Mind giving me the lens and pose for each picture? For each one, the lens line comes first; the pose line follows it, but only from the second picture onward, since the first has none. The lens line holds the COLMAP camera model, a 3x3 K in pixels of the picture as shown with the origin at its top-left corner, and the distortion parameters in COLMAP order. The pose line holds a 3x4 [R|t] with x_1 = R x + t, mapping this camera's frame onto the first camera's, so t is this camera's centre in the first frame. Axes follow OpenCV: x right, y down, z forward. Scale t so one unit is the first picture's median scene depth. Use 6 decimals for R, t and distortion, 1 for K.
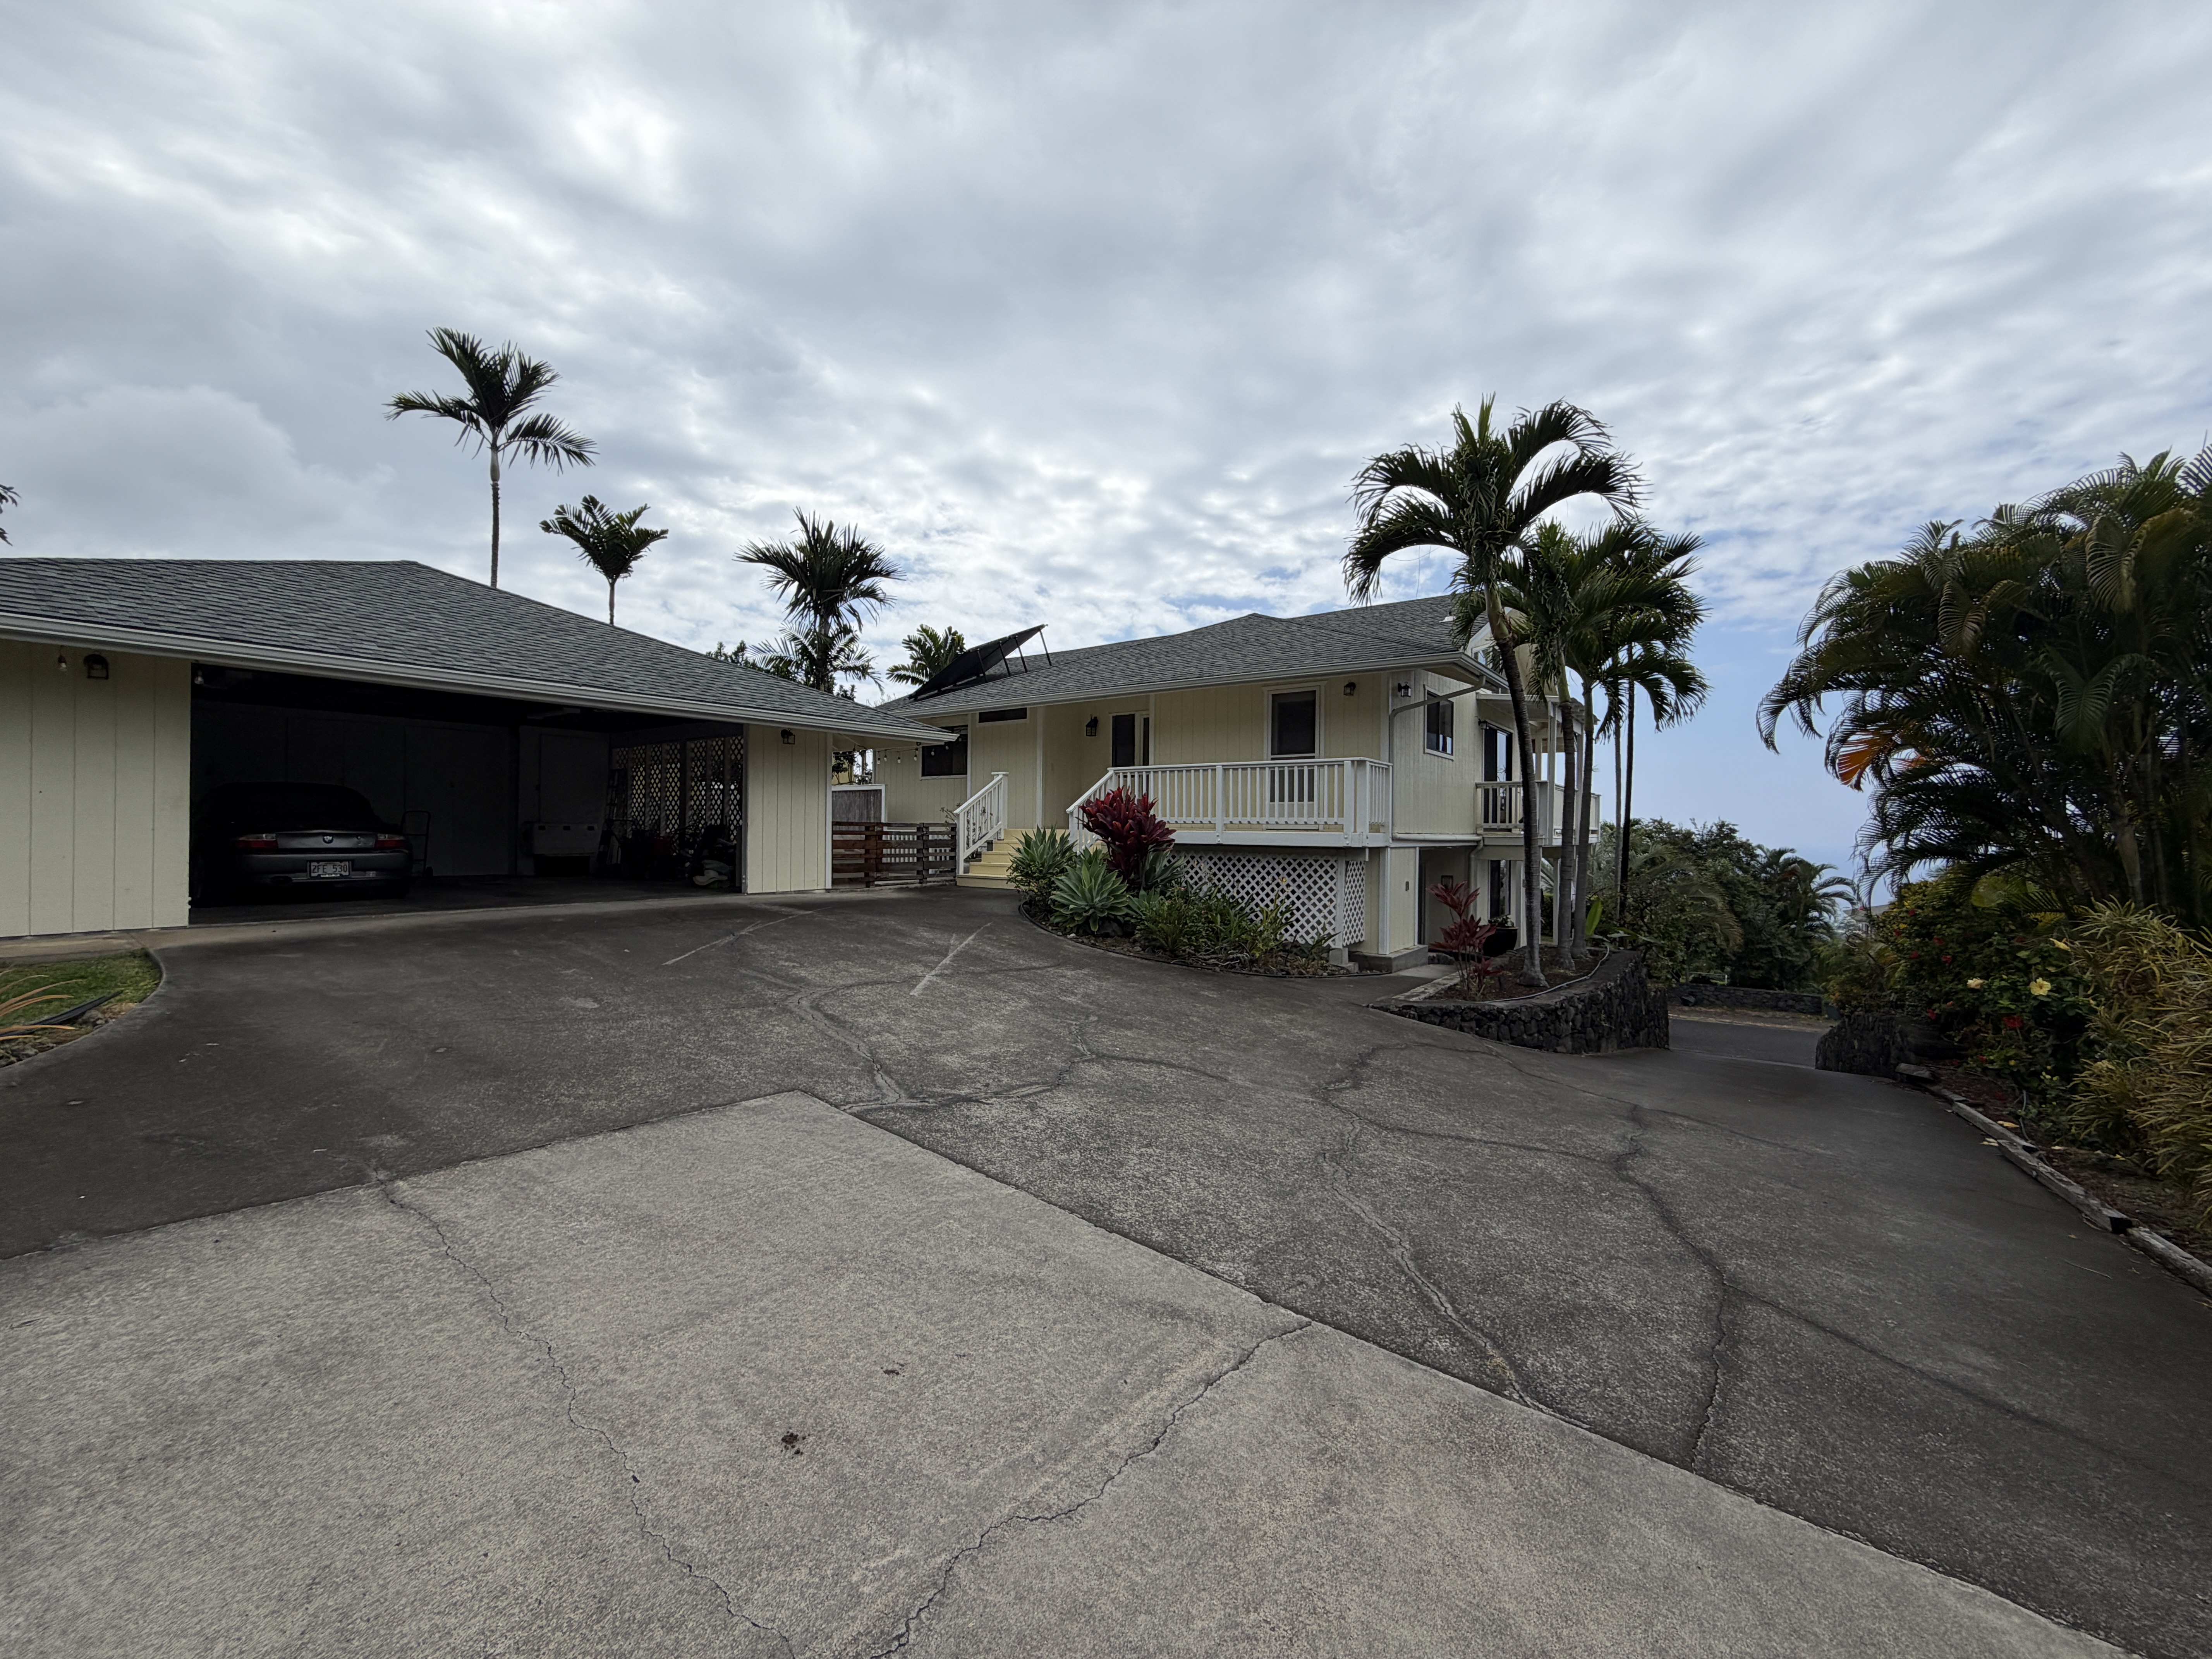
lens RADIAL K [[895.5, 0, 1106.0], [0, 895.5, 829.5], [0, 0, 1]] dist [-0.001191, 0.000118]
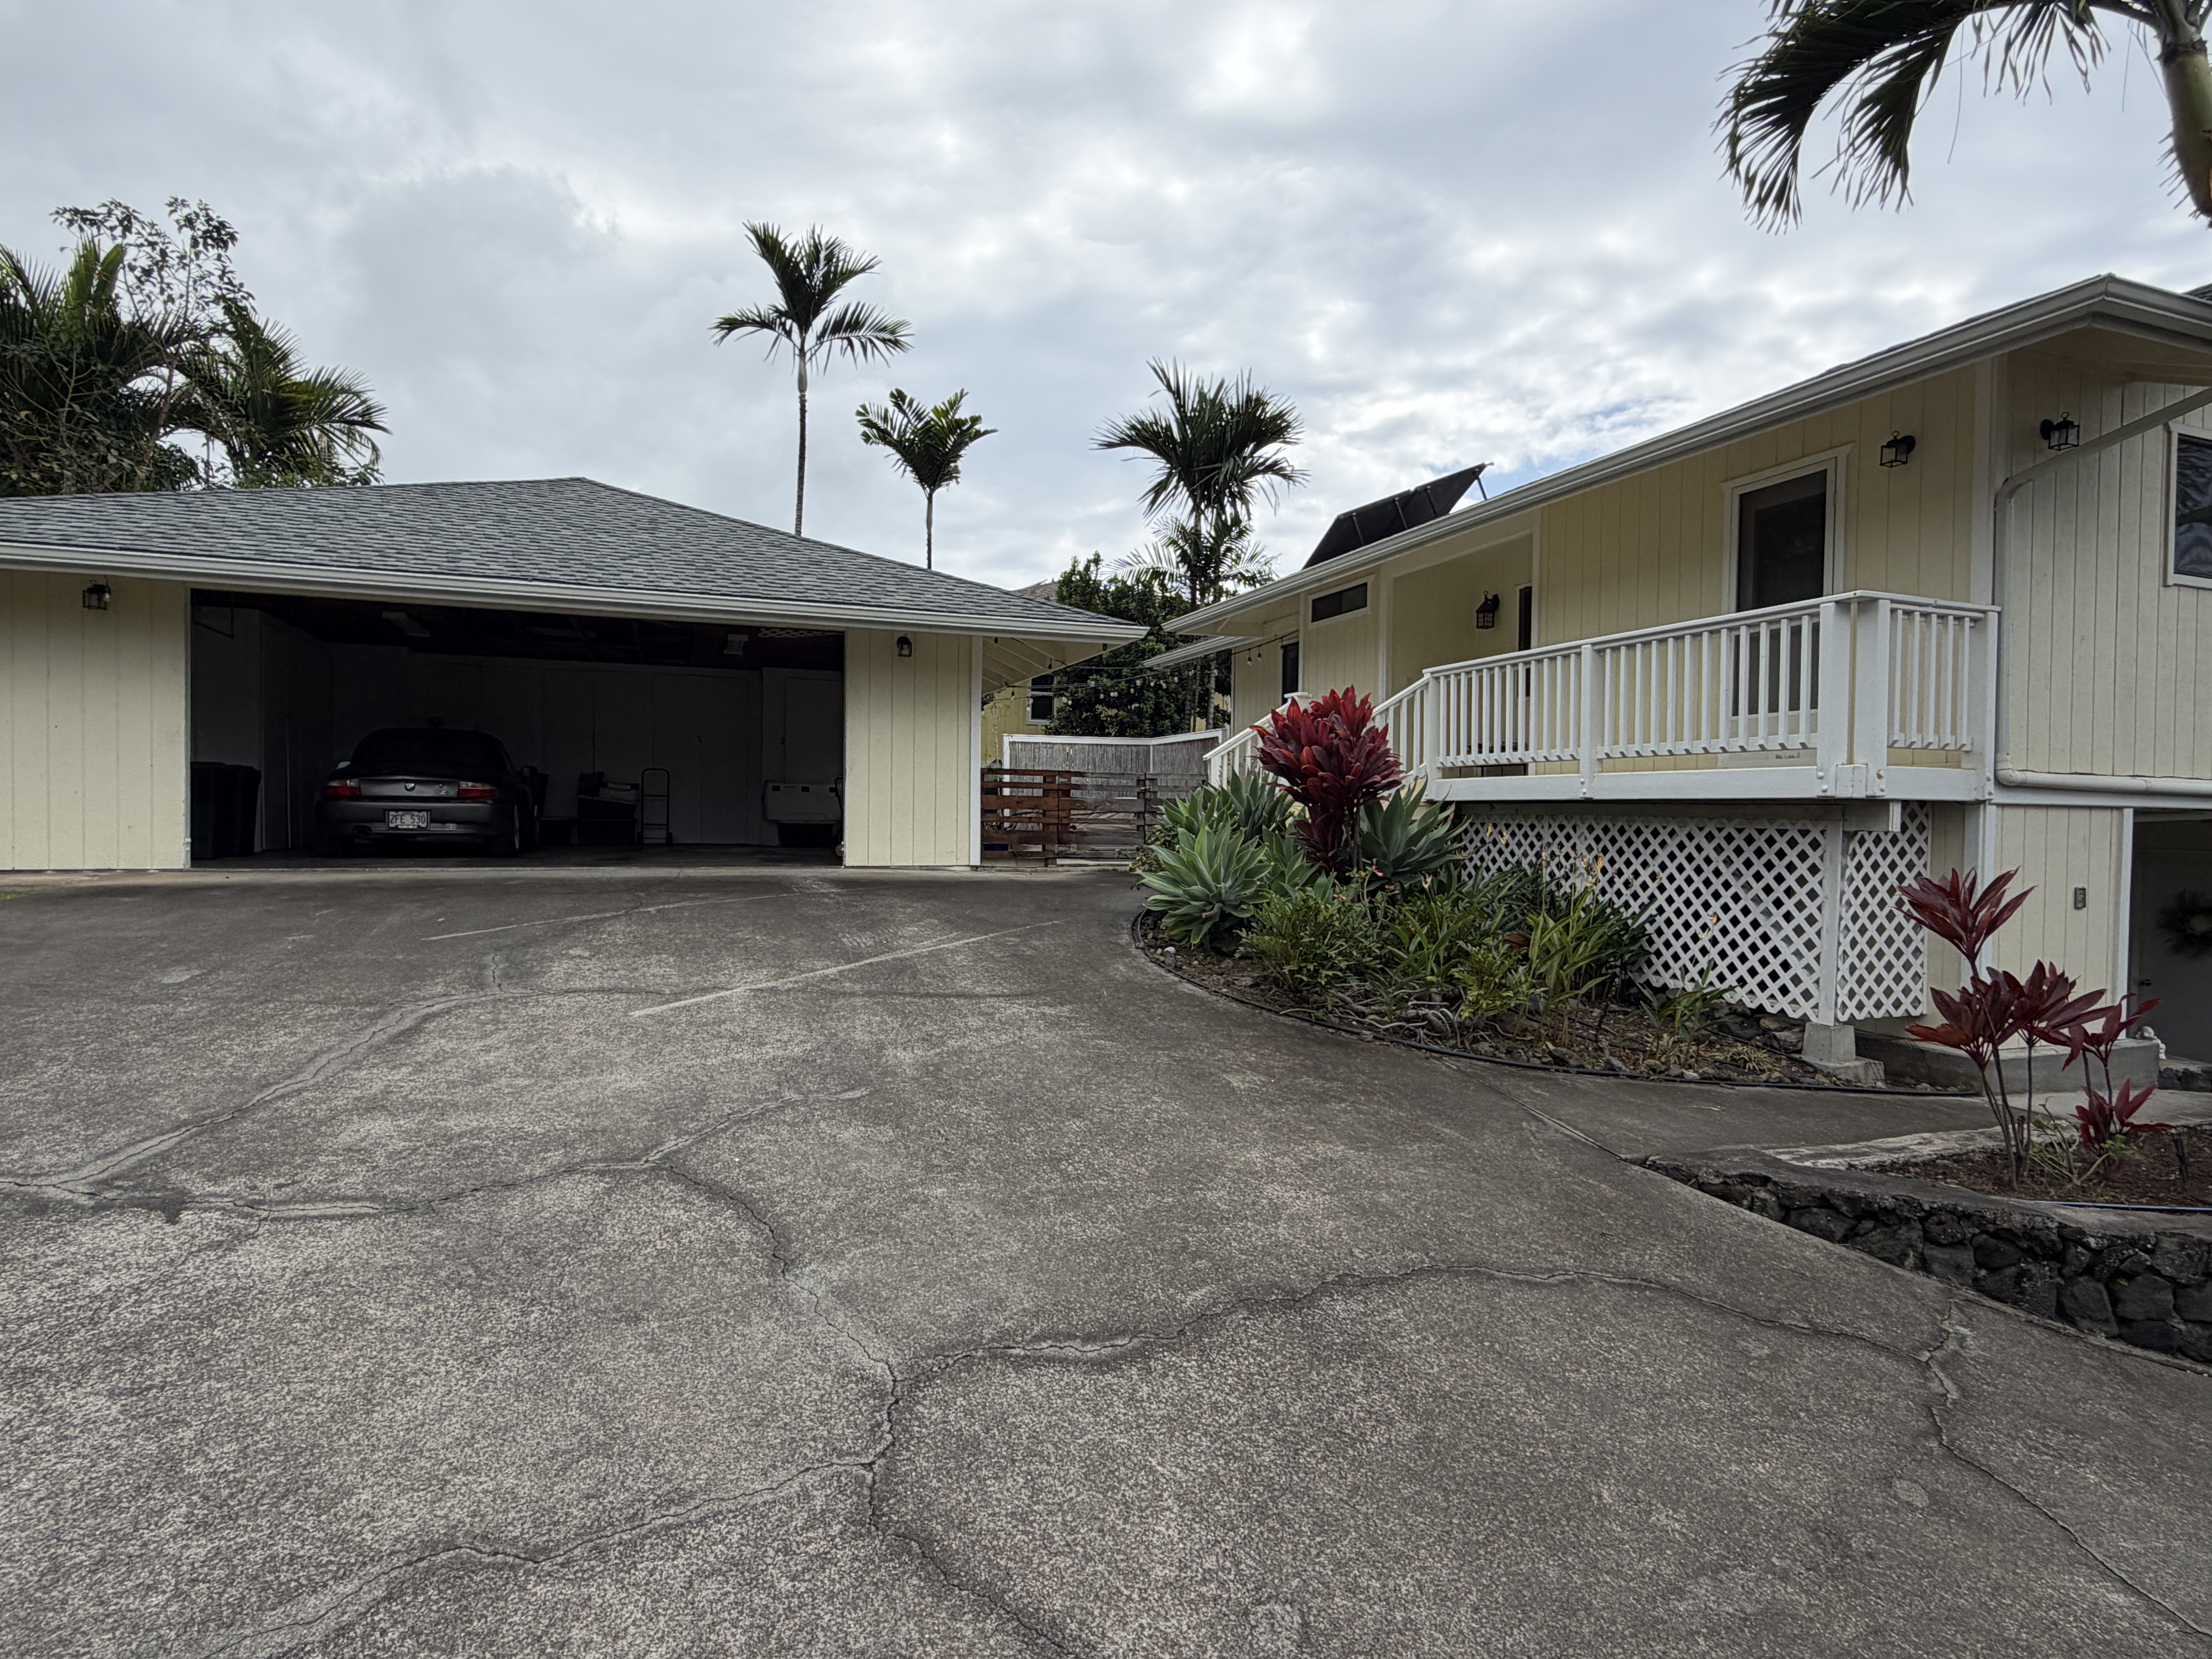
lens RADIAL K [[1183.1, 0, 1106.0], [0, 1183.1, 829.5], [0, 0, 1]] dist [-0.000254, 0.000053]
pose [[0.835484, 0.009362, -0.549435, 0.274252], [-0.005599, 0.999948, 0.008525, 0.030115], [0.549486, -0.004046, 0.835493, 0.294177]]
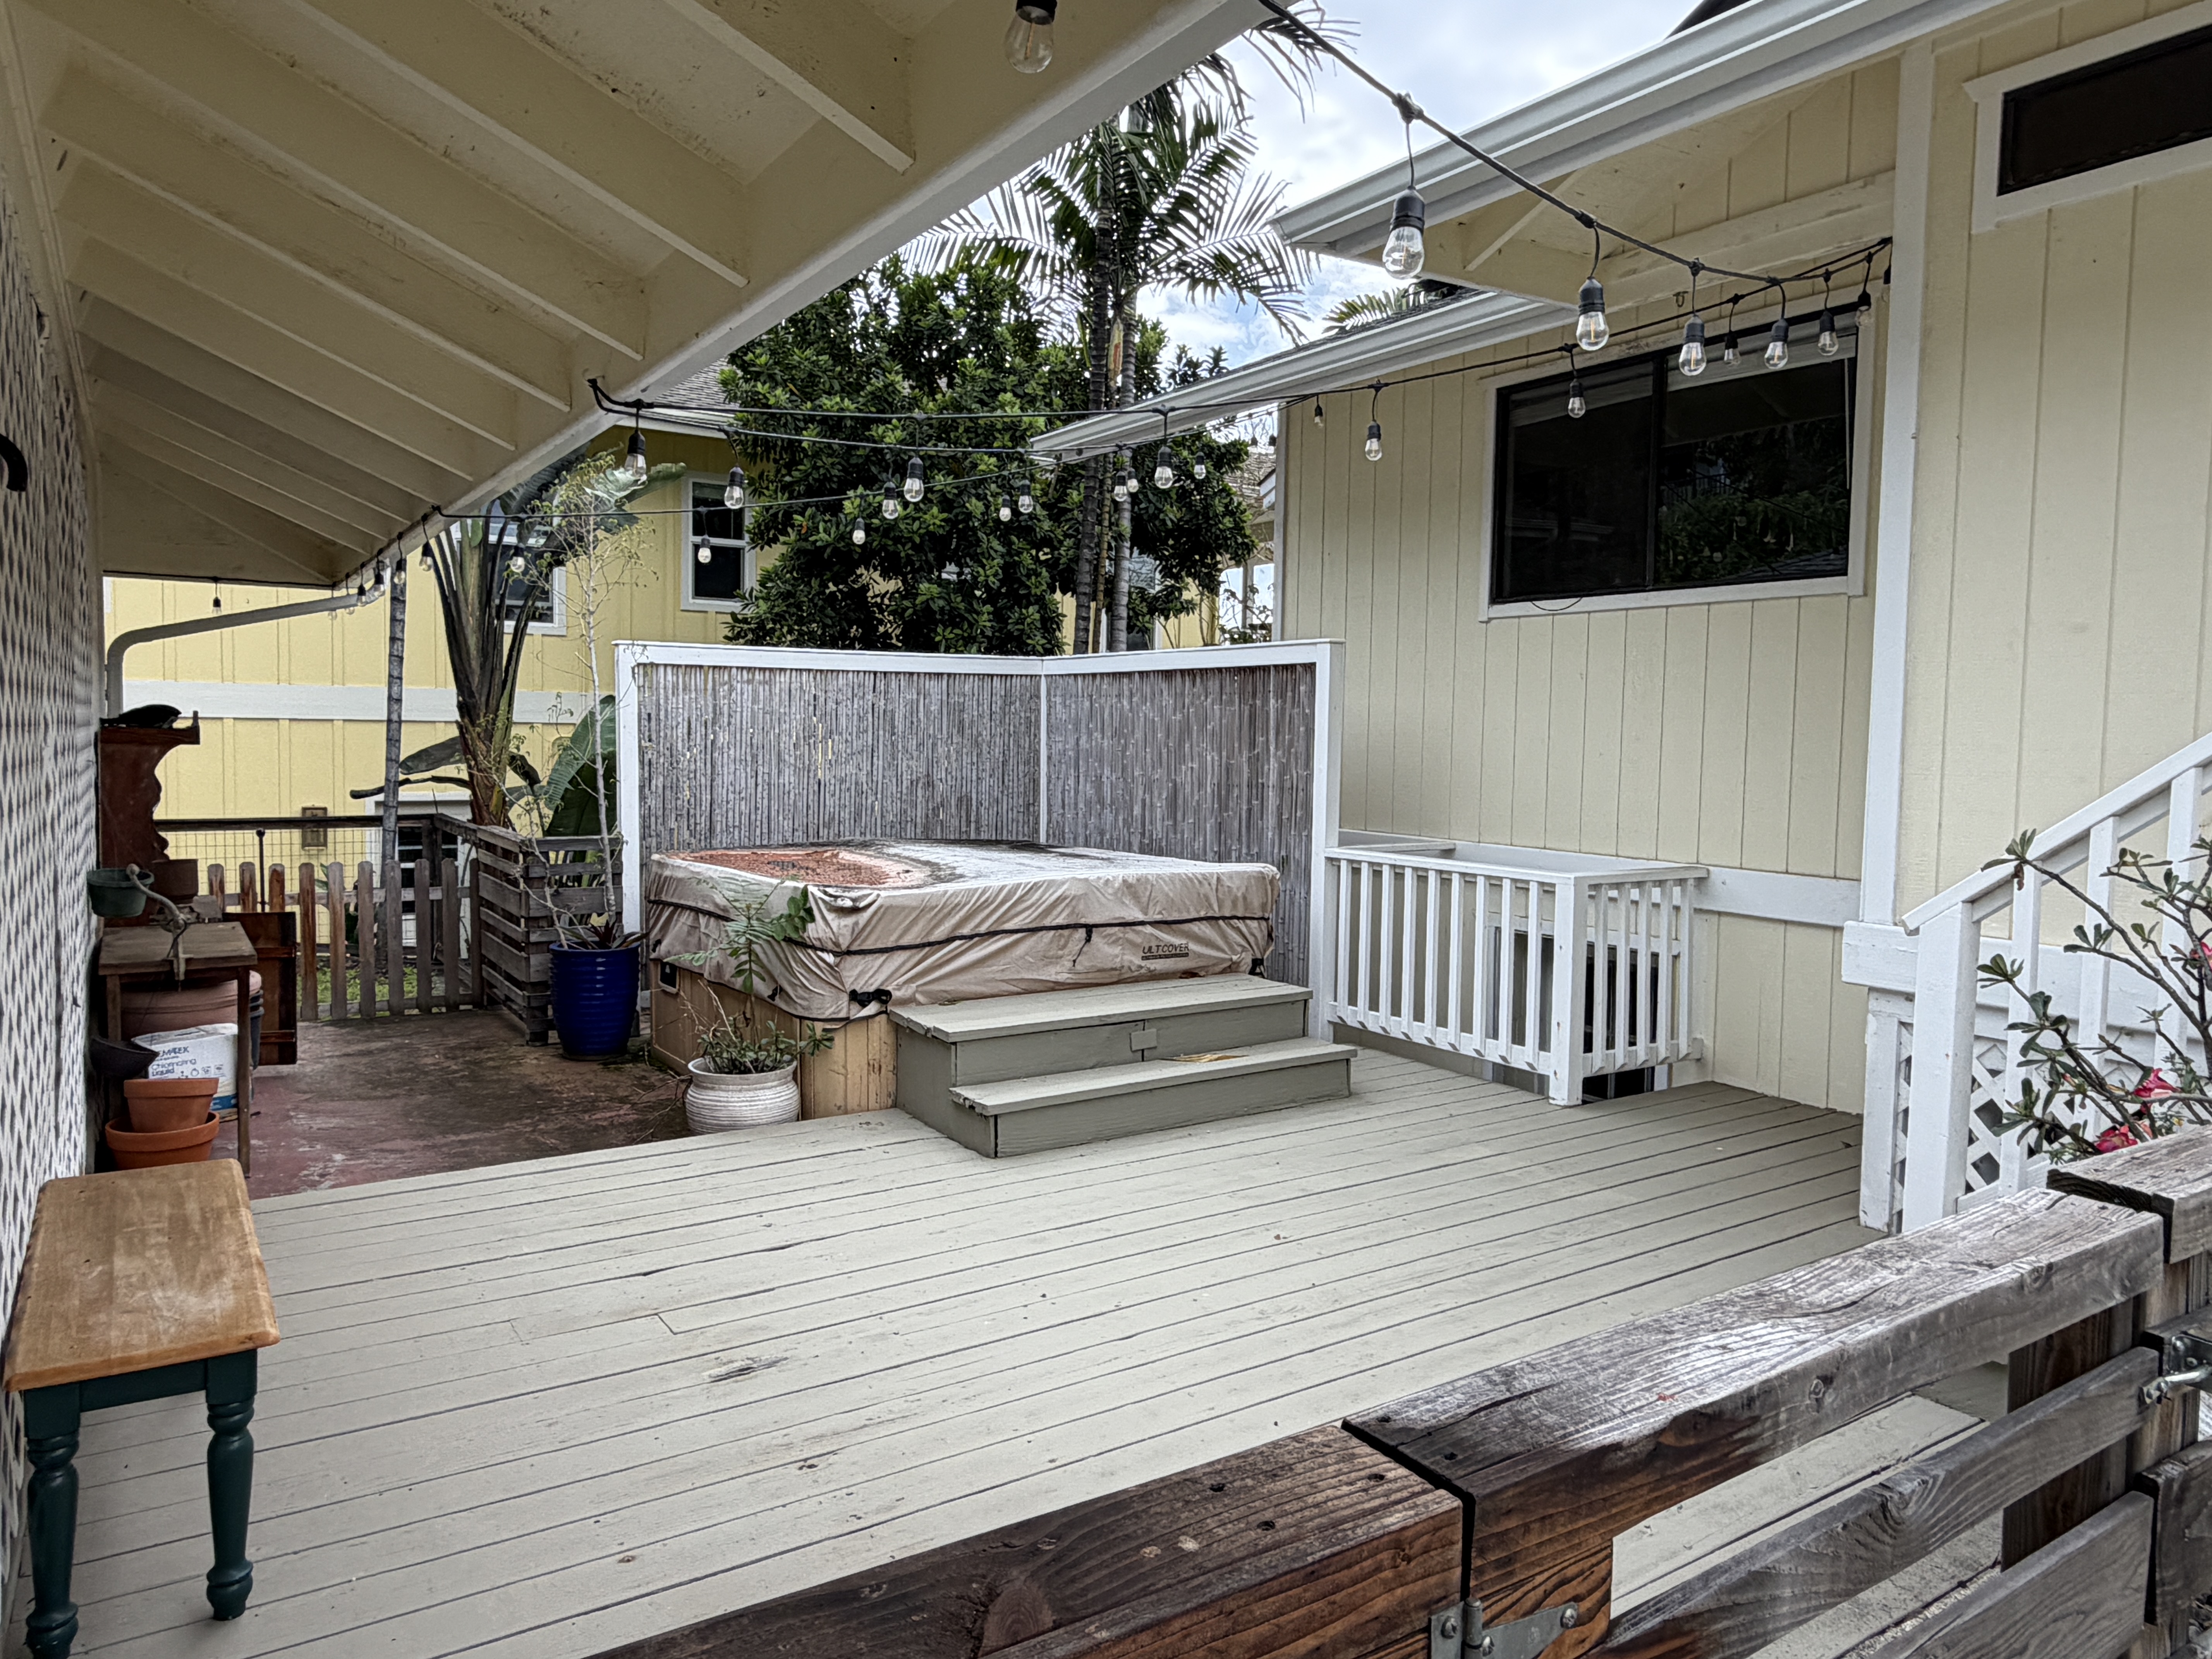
lens RADIAL K [[1450.5, 0, 1106.0], [0, 1450.5, 829.5], [0, 0, 1]] dist [0.002943, 0.000849]
pose [[0.934402, 0.033135, -0.354677, -0.263898], [-0.010848, 0.997849, 0.064644, -0.040069], [0.356056, -0.056555, 0.932752, 0.995317]]
